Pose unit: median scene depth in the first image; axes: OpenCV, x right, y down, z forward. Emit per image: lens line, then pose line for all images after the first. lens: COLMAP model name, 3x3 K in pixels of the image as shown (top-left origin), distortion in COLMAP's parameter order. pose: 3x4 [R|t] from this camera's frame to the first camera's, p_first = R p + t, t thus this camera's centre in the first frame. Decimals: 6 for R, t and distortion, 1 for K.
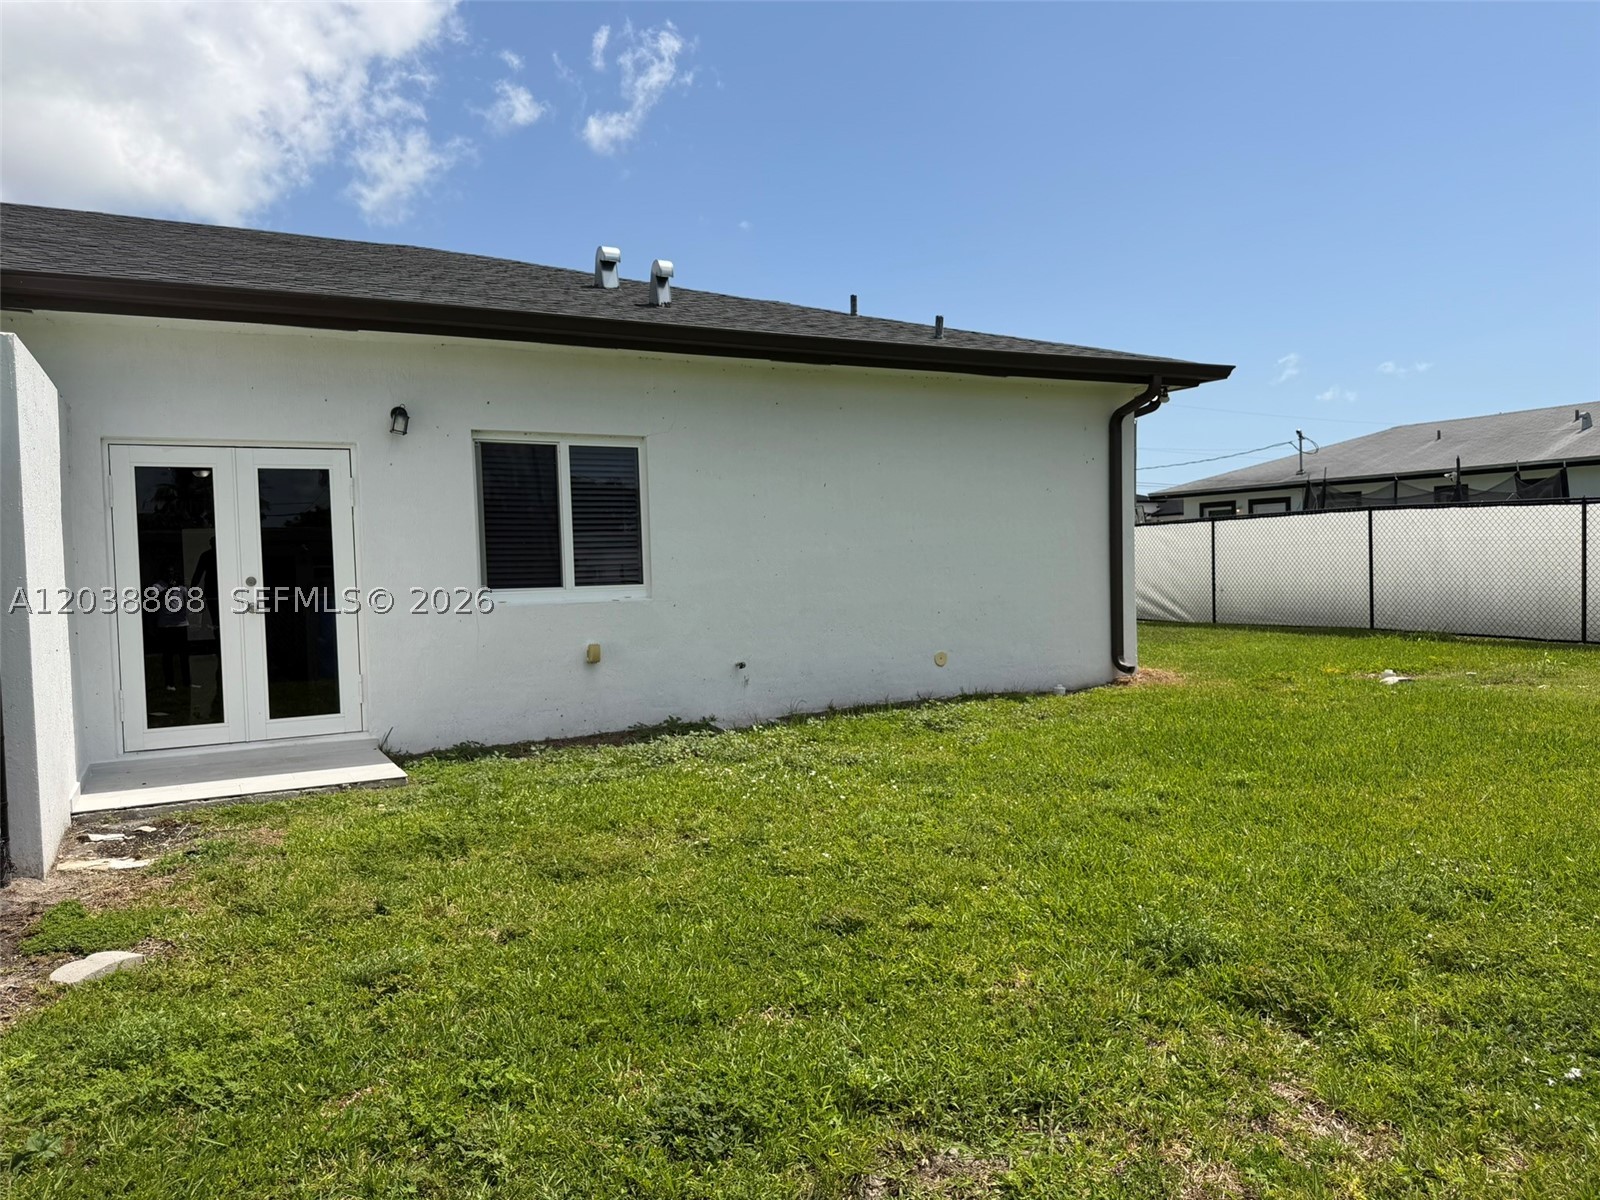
lens RADIAL K [[1111.9, 0, 798.2], [0, 1111.9, 599.1], [0, 0, 1]] dist [-0.010520, -0.003730]
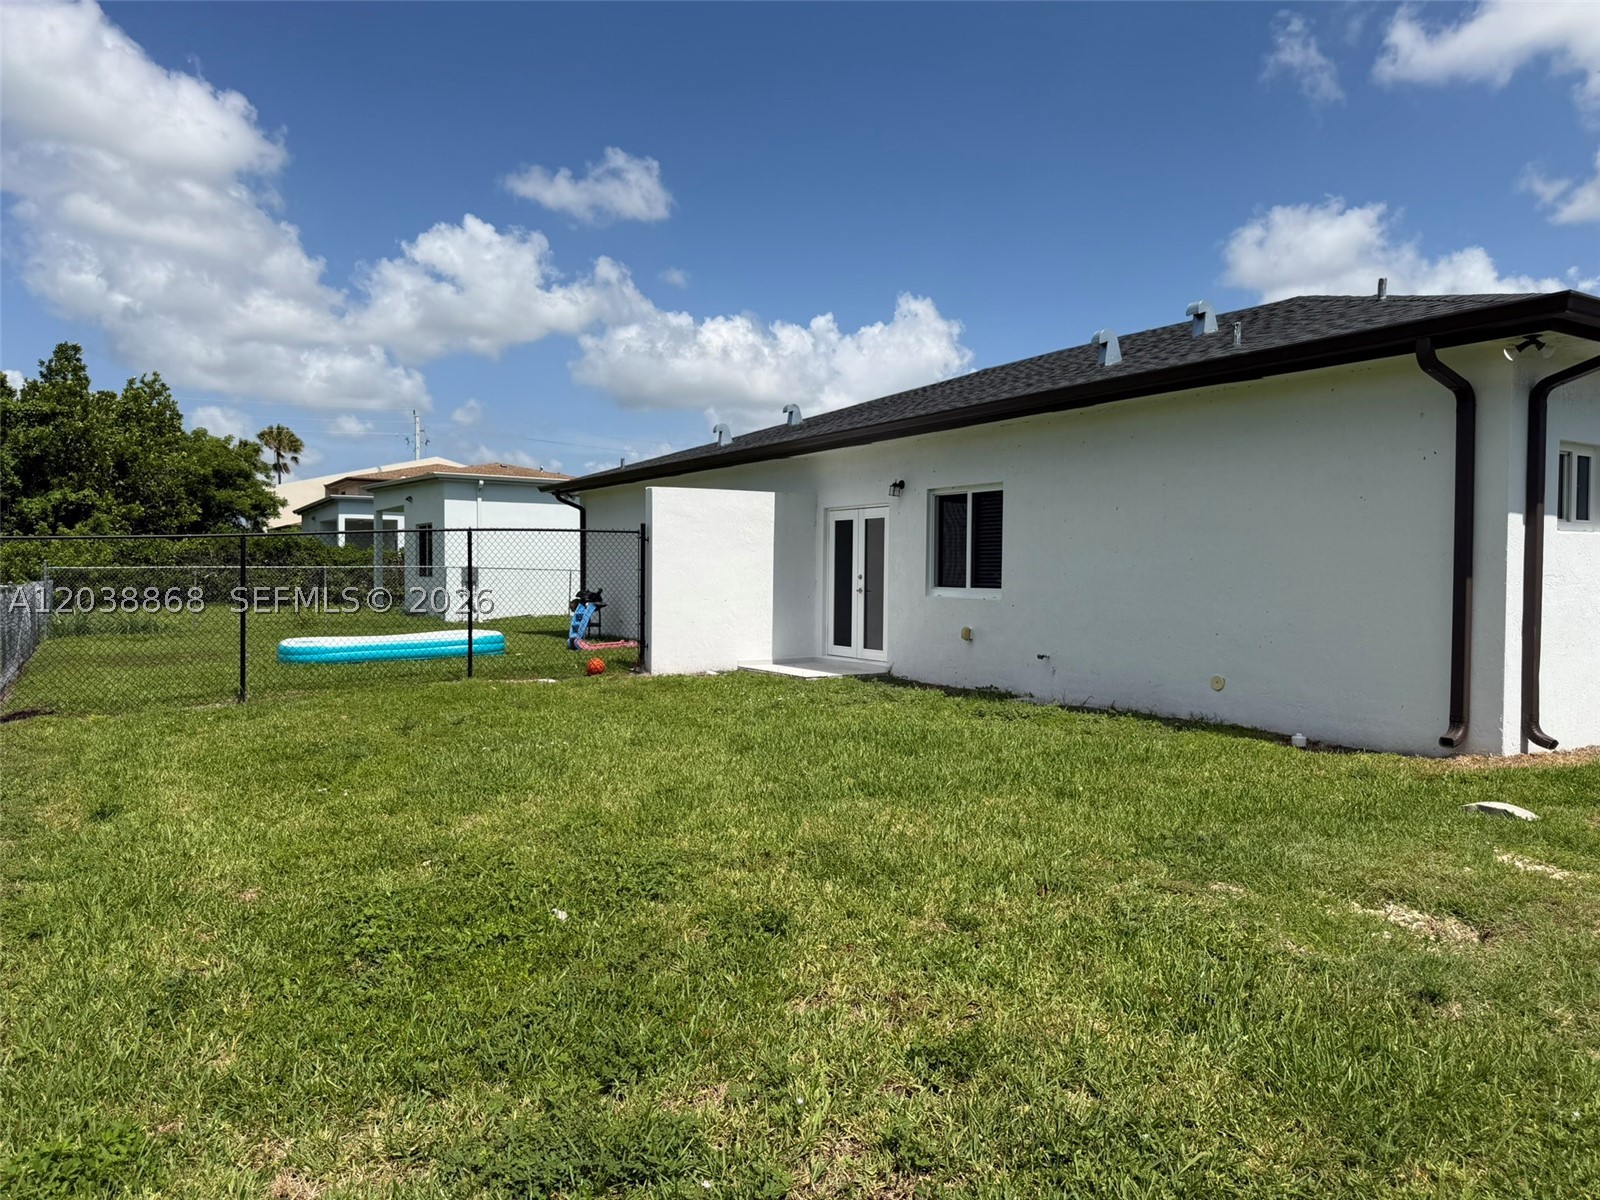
lens RADIAL K [[1111.9, 0, 805.8], [0, 1111.9, 611.2], [0, 0, 1]] dist [-0.010520, -0.003730]
pose [[0.049417, 0.064302, -0.996706, 1.266328], [-0.038467, 0.997308, 0.062433, -0.065016], [0.998037, 0.035255, 0.051758, 0.700100]]
